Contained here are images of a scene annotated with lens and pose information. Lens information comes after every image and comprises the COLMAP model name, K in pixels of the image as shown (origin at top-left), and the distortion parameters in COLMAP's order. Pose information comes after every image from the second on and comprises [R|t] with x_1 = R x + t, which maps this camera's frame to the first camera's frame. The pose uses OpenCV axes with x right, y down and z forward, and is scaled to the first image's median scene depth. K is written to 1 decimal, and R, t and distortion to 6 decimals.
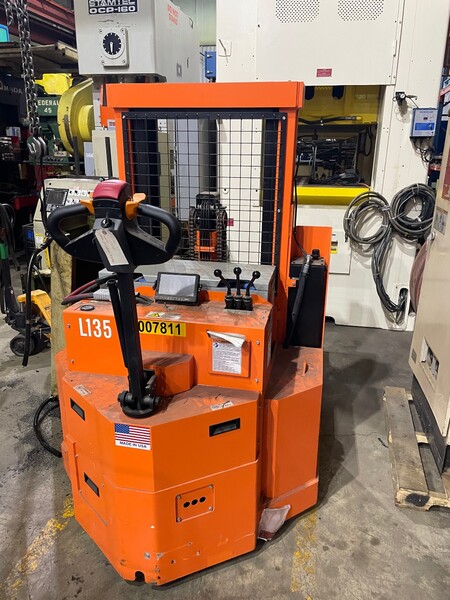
lens RADIAL K [[457.1, 0, 222.9], [0, 457.1, 289.3], [0, 0, 1]] dist [0.040833, -0.057172]
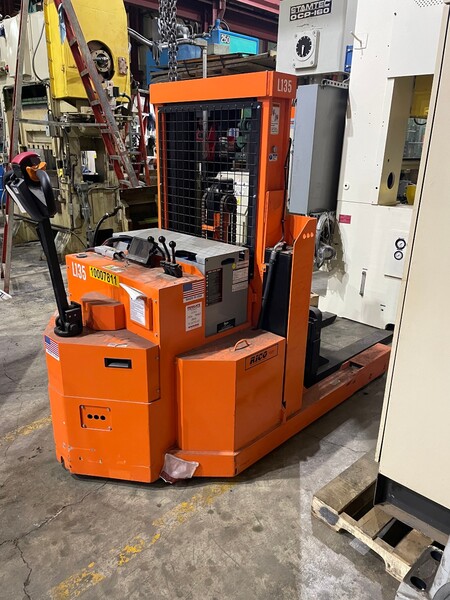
lens RADIAL K [[457.1, 0, 230.1], [0, 457.1, 294.9], [0, 0, 1]] dist [0.040833, -0.057172]
pose [[0.838106, 0.177232, -0.515914, 0.751004], [-0.175619, 0.983062, 0.052415, 0.006480], [0.516465, 0.046675, 0.855035, 0.095611]]
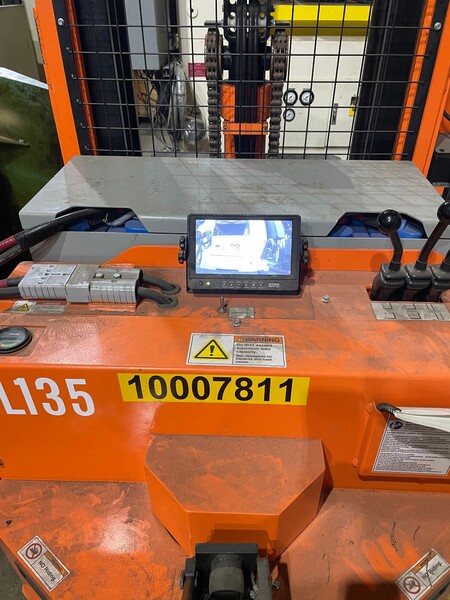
lens RADIAL K [[457.1, 0, 226.4], [0, 457.1, 297.5], [0, 0, 1]] dist [0.040833, -0.057172]
pose [[0.987674, -0.096652, 0.123118, -0.168982], [0.055217, 0.951157, 0.303731, -0.087742], [-0.146460, -0.293189, 0.944770, 0.637952]]
